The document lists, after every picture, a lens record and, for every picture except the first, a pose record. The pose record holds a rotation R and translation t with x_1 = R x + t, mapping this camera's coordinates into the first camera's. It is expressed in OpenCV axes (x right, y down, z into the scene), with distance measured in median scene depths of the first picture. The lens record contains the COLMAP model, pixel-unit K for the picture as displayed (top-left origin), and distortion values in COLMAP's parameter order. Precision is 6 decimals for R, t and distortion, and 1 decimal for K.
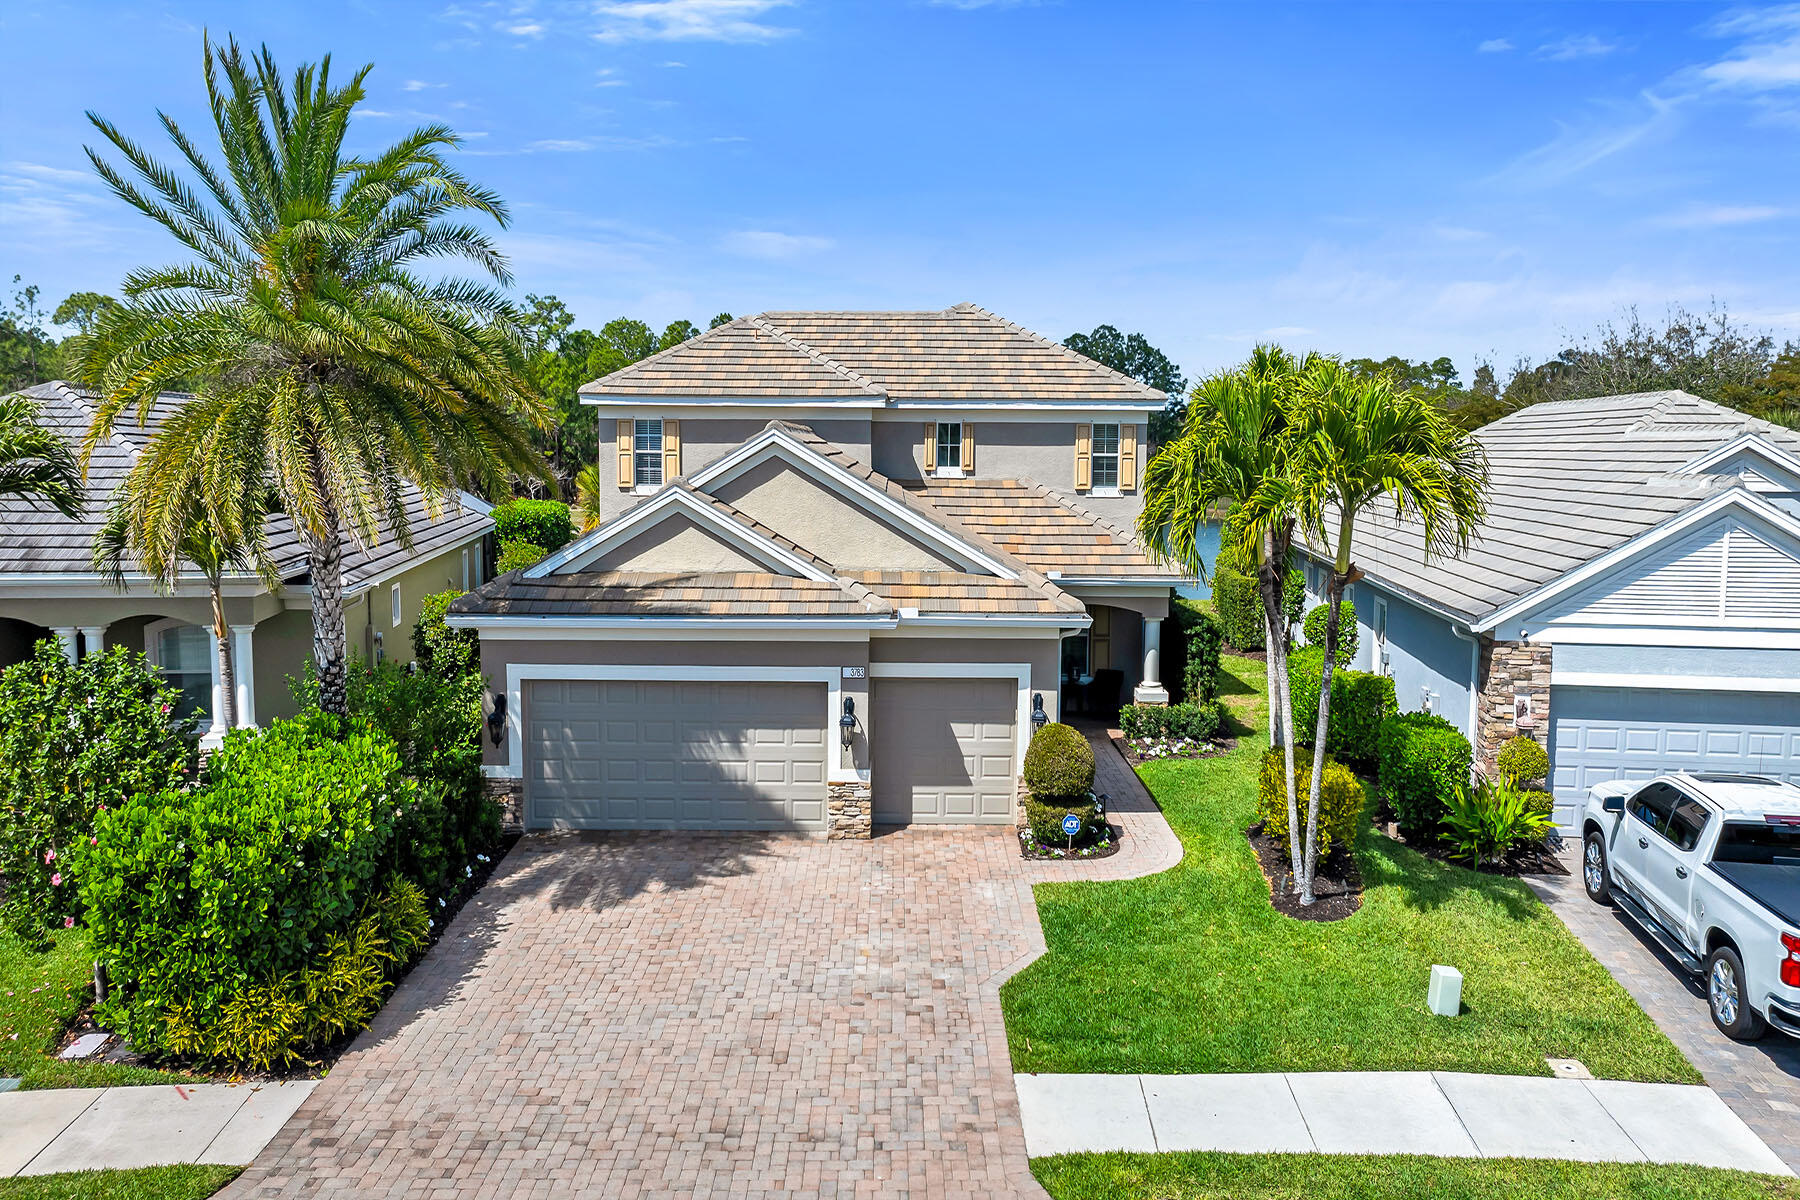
lens RADIAL K [[1204.6, 0, 900.0], [0, 1204.6, 600.0], [0, 0, 1]] dist [-0.017227, -0.001001]
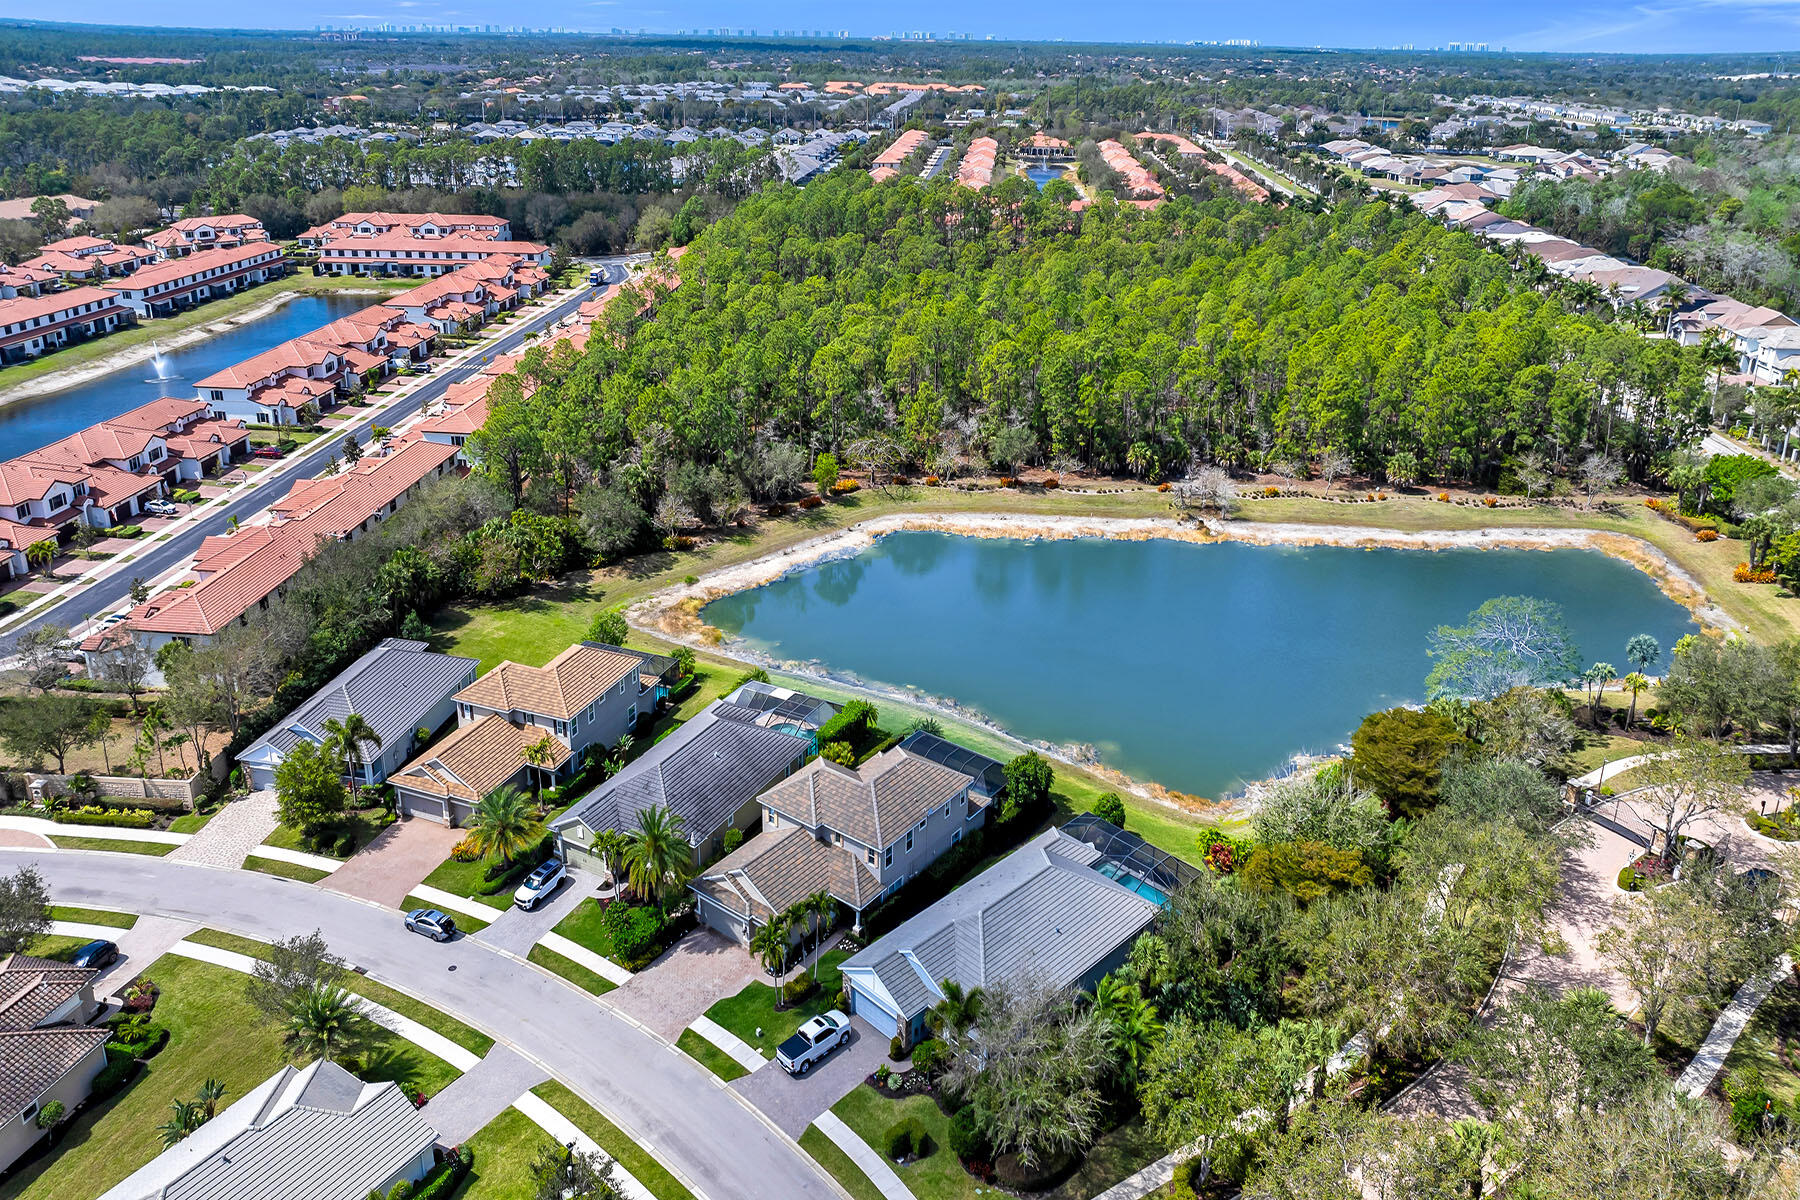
lens RADIAL K [[1216.6, 0, 900.0], [0, 1216.6, 600.0], [0, 0, 1]] dist [0.000700, 0.001929]
pose [[0.787860, 0.238027, -0.567996, 3.191799], [-0.057848, 0.946815, 0.316536, -3.009013], [0.613131, -0.216529, 0.759727, -2.256338]]
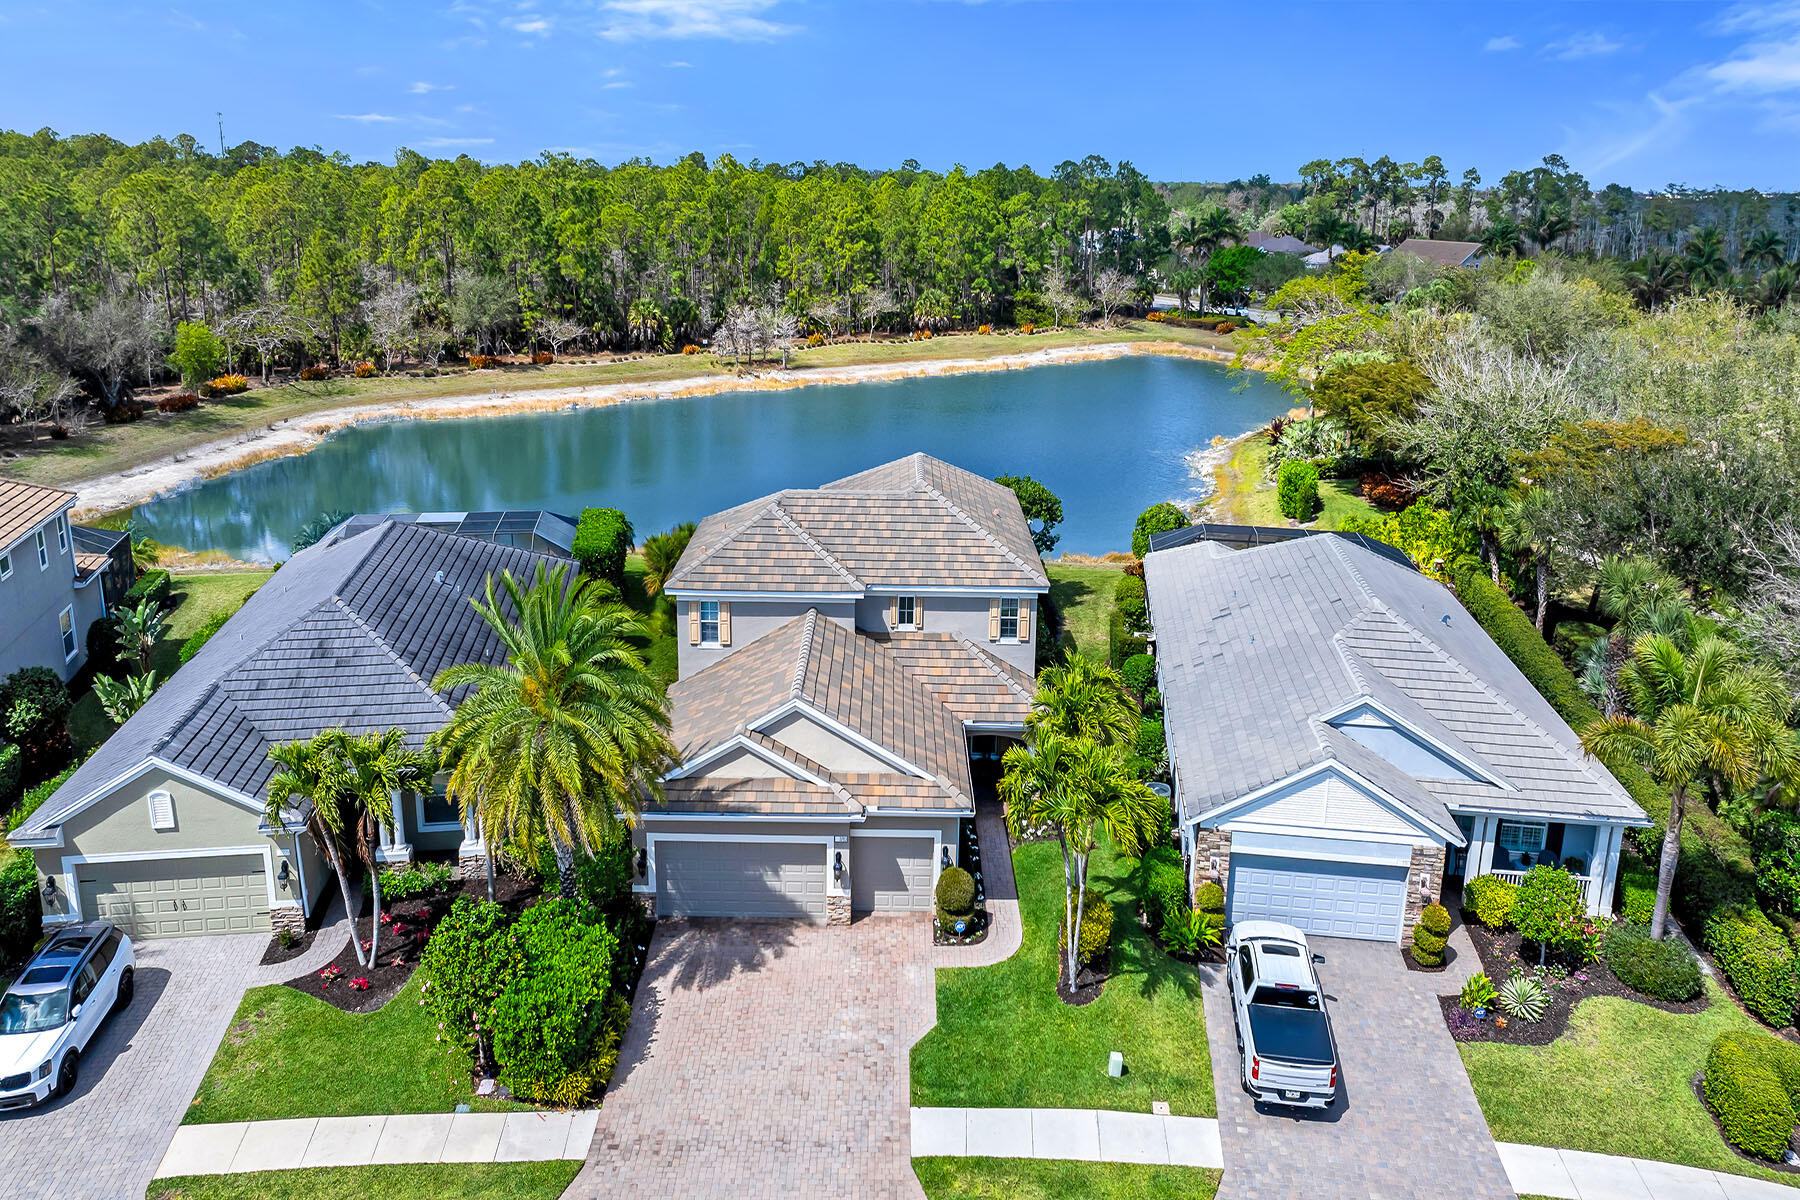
lens RADIAL K [[1212.6, 0, 895.9], [0, 1212.6, 505.6], [0, 0, 1]] dist [-0.006735, -0.002458]
pose [[0.999973, 0.007138, -0.001942, 0.046268], [-0.006795, 0.990089, 0.140275, -0.738867], [0.002924, -0.140258, 0.990111, -0.768360]]
